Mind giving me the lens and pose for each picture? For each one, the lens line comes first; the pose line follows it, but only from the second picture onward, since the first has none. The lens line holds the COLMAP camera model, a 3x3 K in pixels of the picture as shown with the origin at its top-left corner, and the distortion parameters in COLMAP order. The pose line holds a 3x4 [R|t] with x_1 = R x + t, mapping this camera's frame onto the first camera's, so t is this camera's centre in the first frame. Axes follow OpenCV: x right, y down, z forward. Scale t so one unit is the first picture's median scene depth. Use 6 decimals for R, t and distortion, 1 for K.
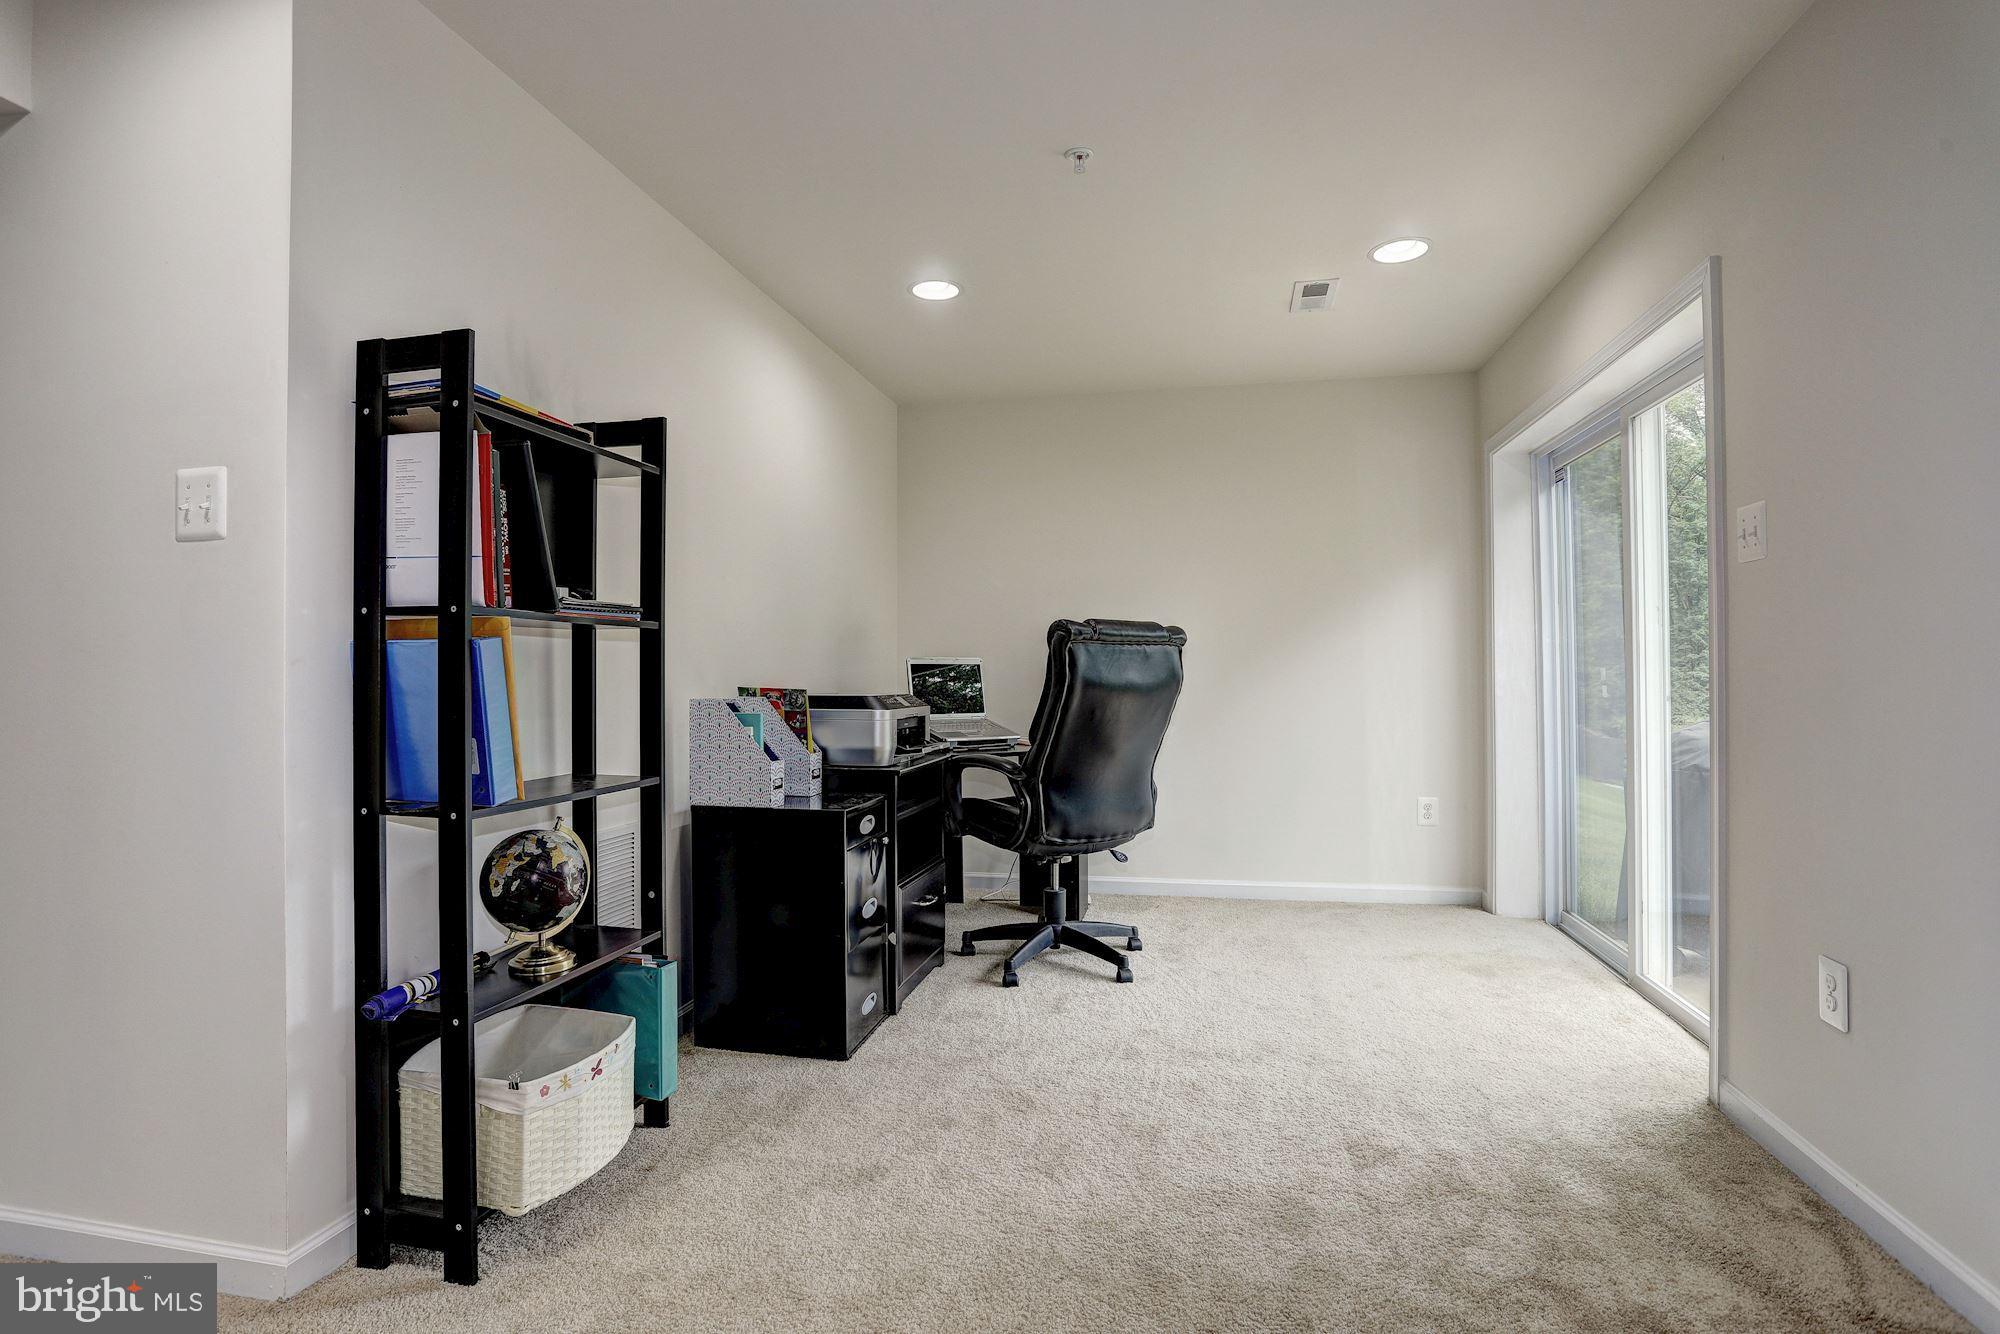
lens RADIAL K [[977.6, 0, 987.1], [0, 977.6, 664.0], [0, 0, 1]] dist [-0.073631, 0.040425]
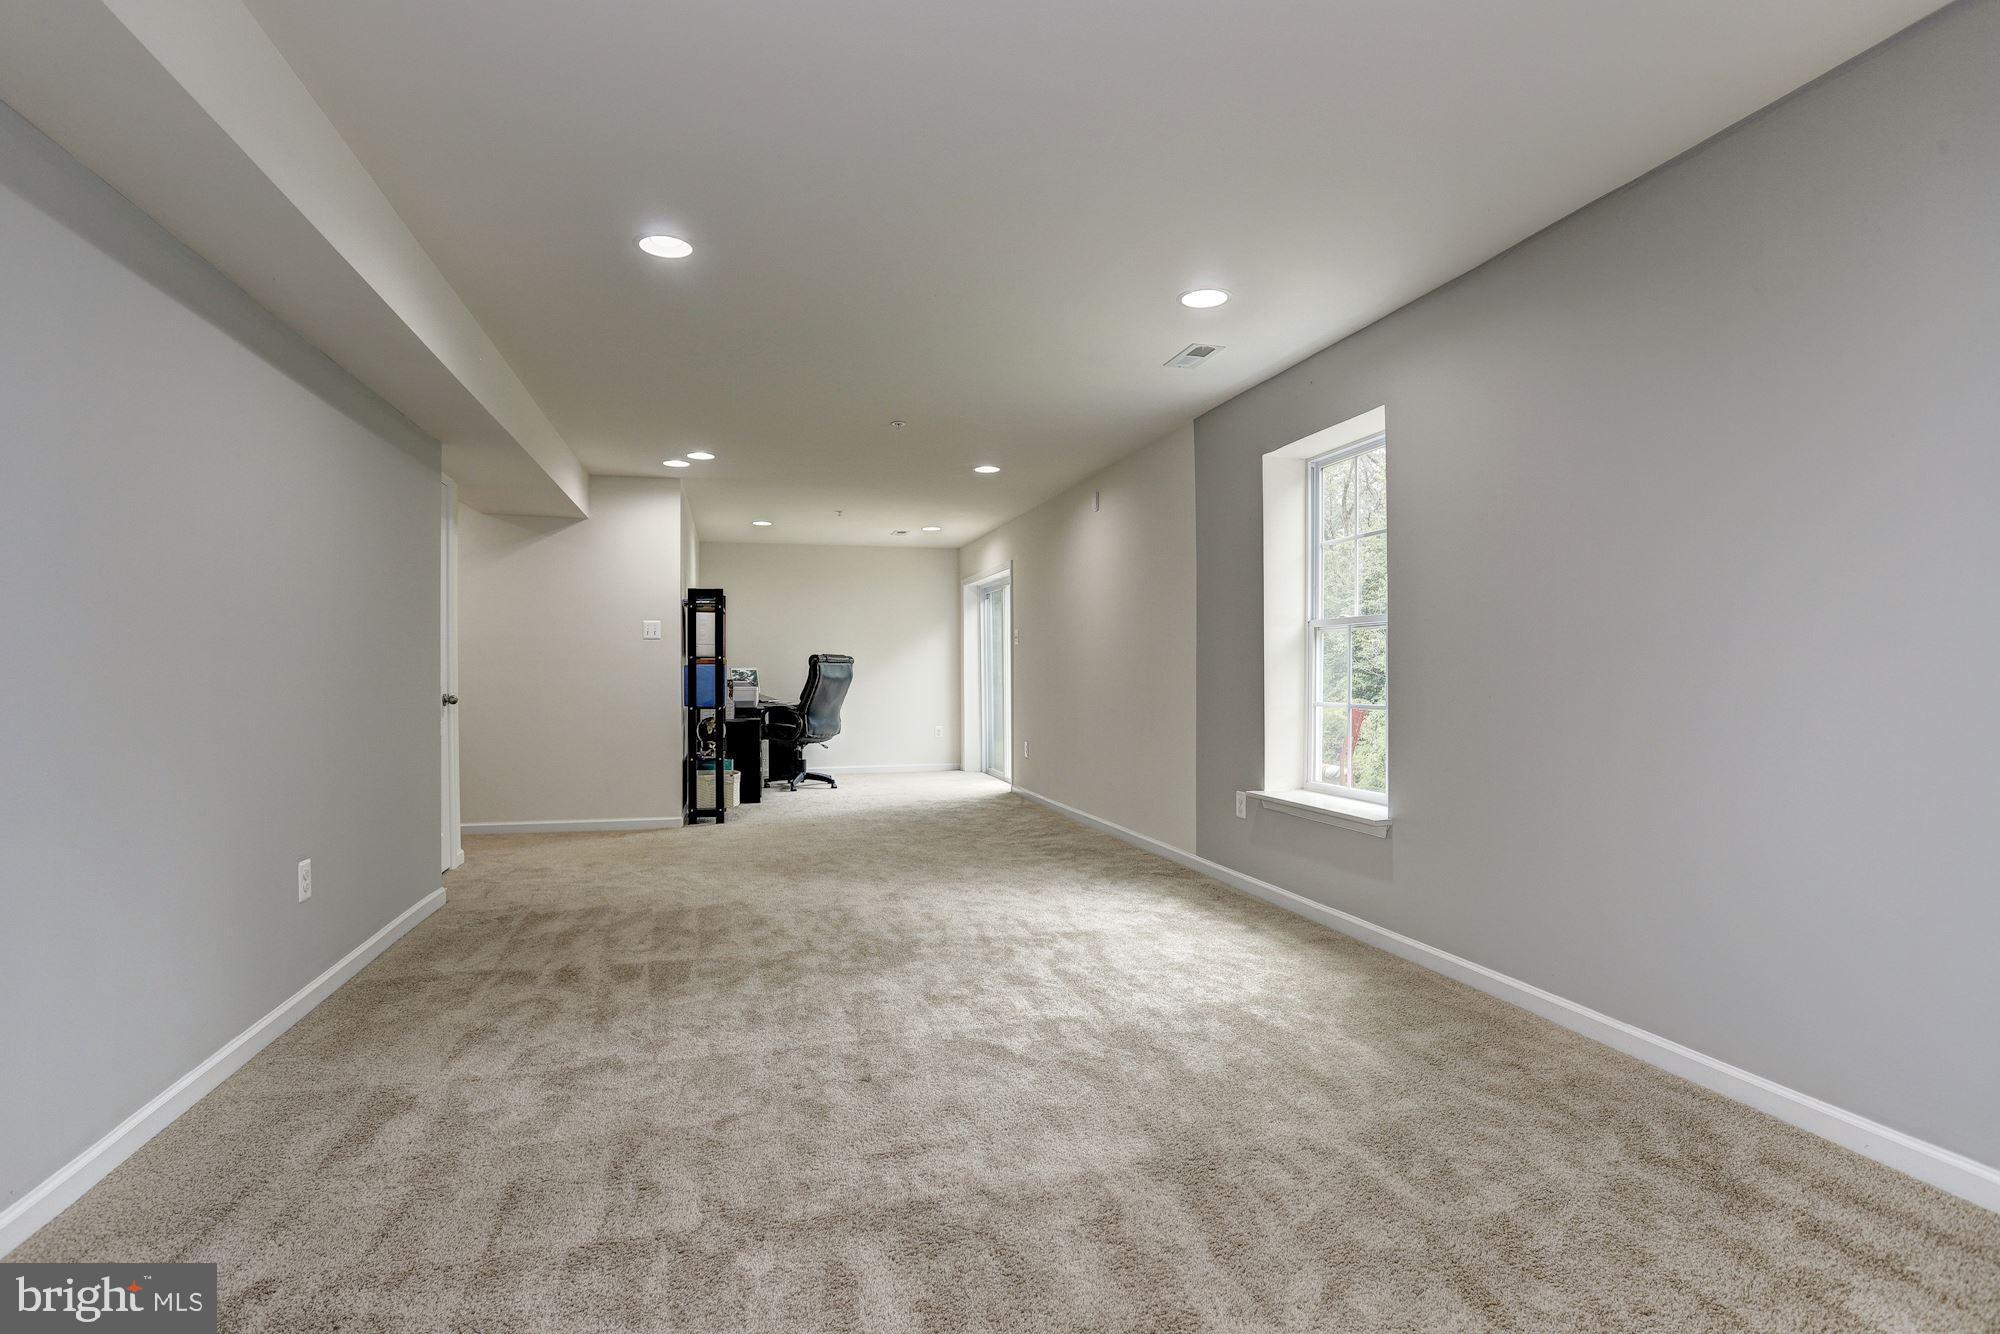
lens RADIAL K [[984.9, 0, 985.4], [0, 984.9, 666.0], [0, 0, 1]] dist [-0.073167, 0.037733]
pose [[0.891699, 0.004166, 0.452609, -0.707443], [-0.004039, 0.999991, -0.001246, -0.010484], [-0.452610, -0.000717, 0.891708, -1.596015]]
